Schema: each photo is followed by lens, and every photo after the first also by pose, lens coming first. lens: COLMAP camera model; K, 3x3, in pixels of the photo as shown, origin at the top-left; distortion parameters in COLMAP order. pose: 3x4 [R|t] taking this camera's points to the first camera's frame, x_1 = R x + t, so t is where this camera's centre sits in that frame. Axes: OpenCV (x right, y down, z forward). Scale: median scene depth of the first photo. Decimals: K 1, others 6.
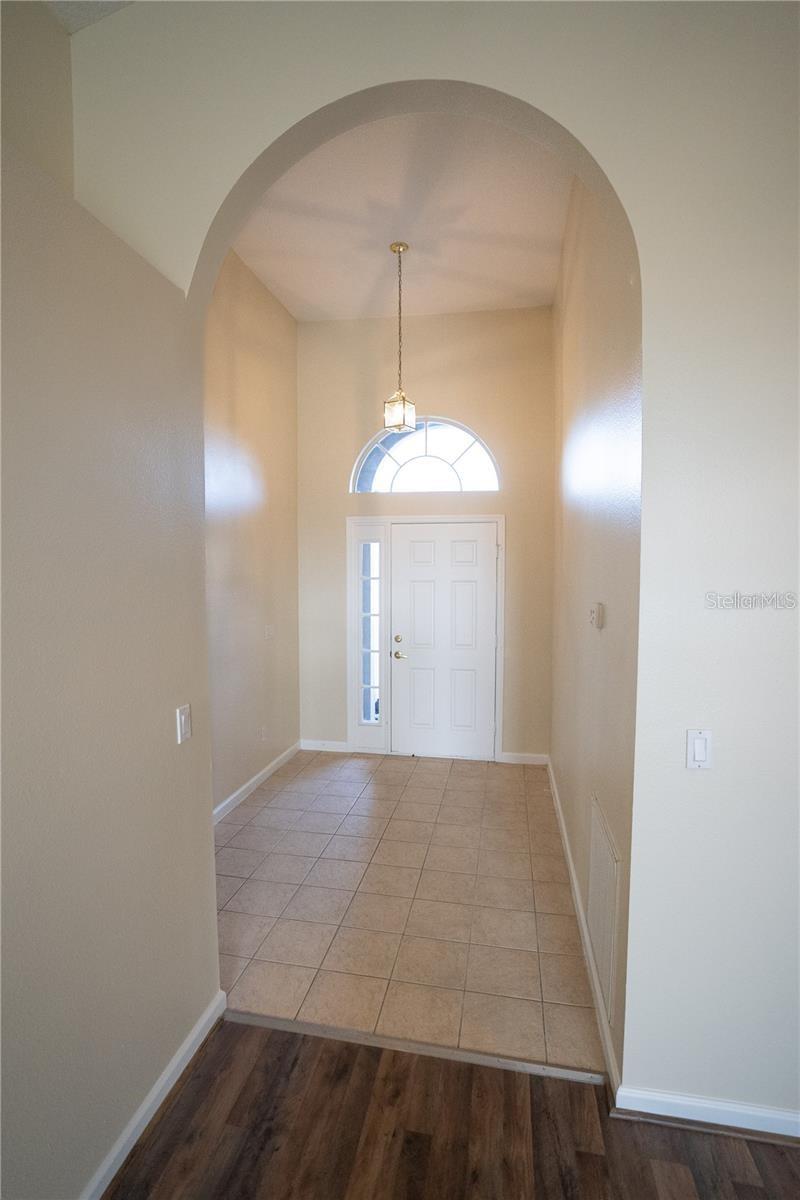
lens RADIAL K [[555.4, 0, 400.0], [0, 555.4, 600.0], [0, 0, 1]] dist [-0.063616, 0.023585]
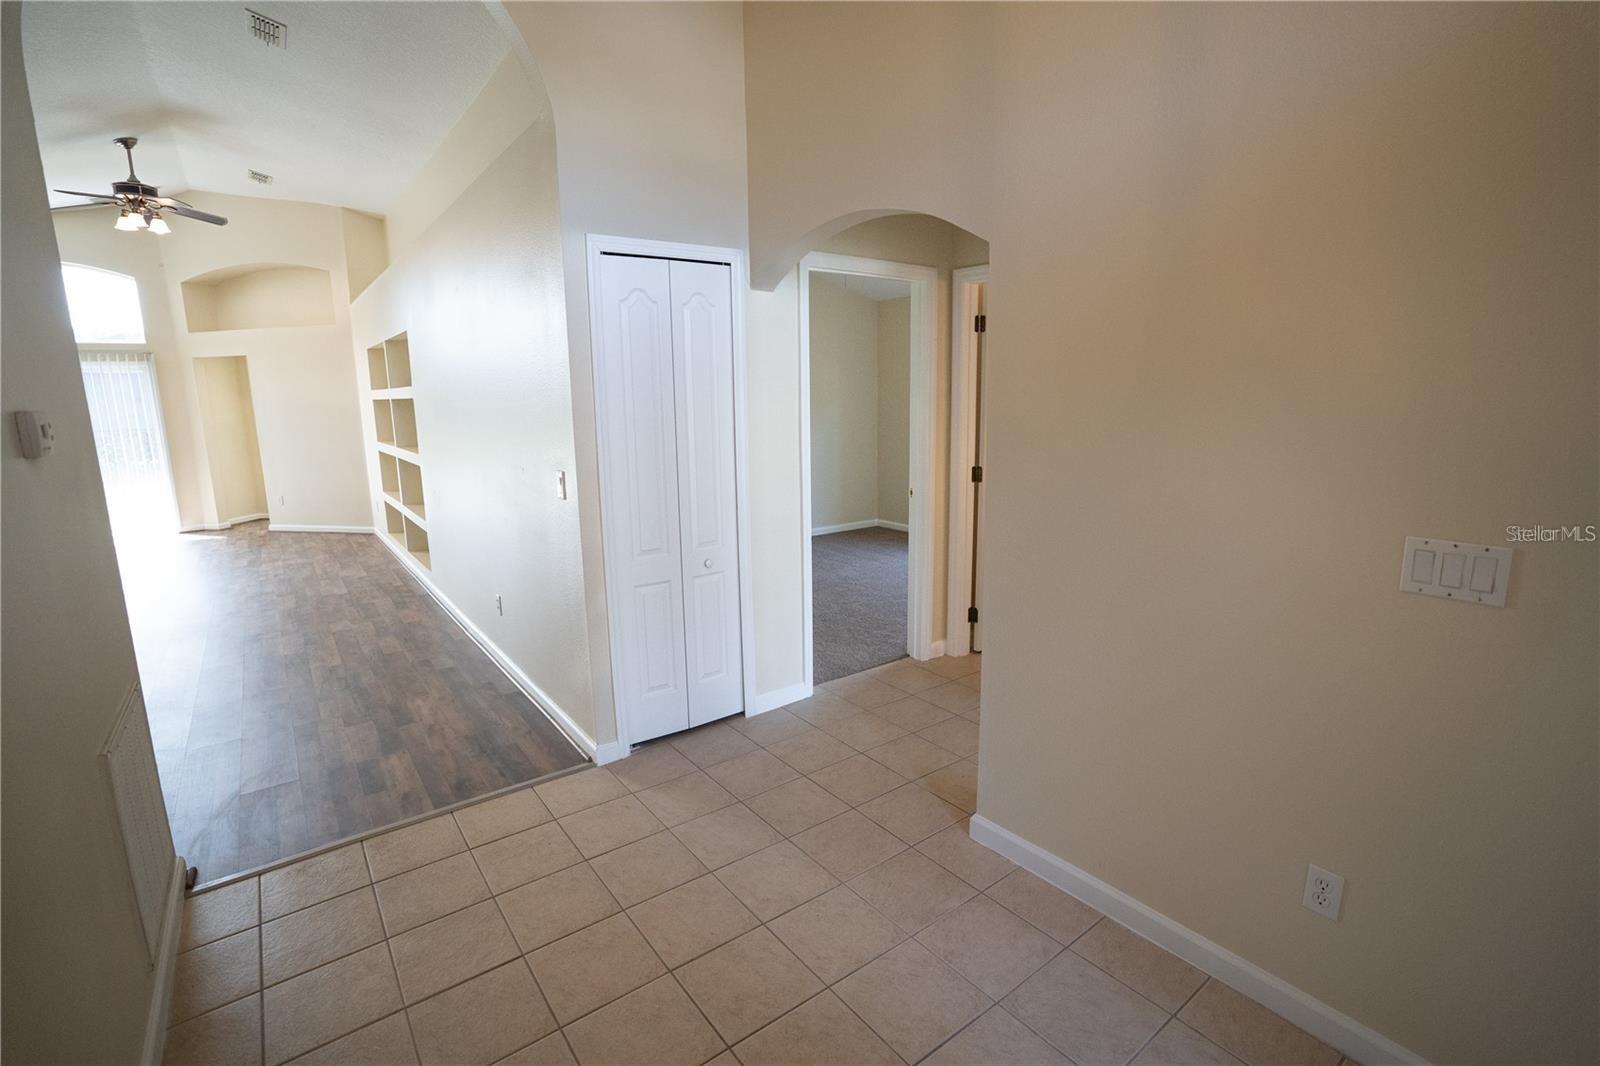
lens RADIAL K [[740.5, 0, 802.4], [0, 740.5, 528.5], [0, 0, 1]] dist [-0.063616, 0.023585]
pose [[-0.668200, 0.139867, -0.730716, 0.468210], [-0.031262, 0.976023, 0.215409, -0.054997], [0.743325, 0.166780, -0.647806, 2.437511]]
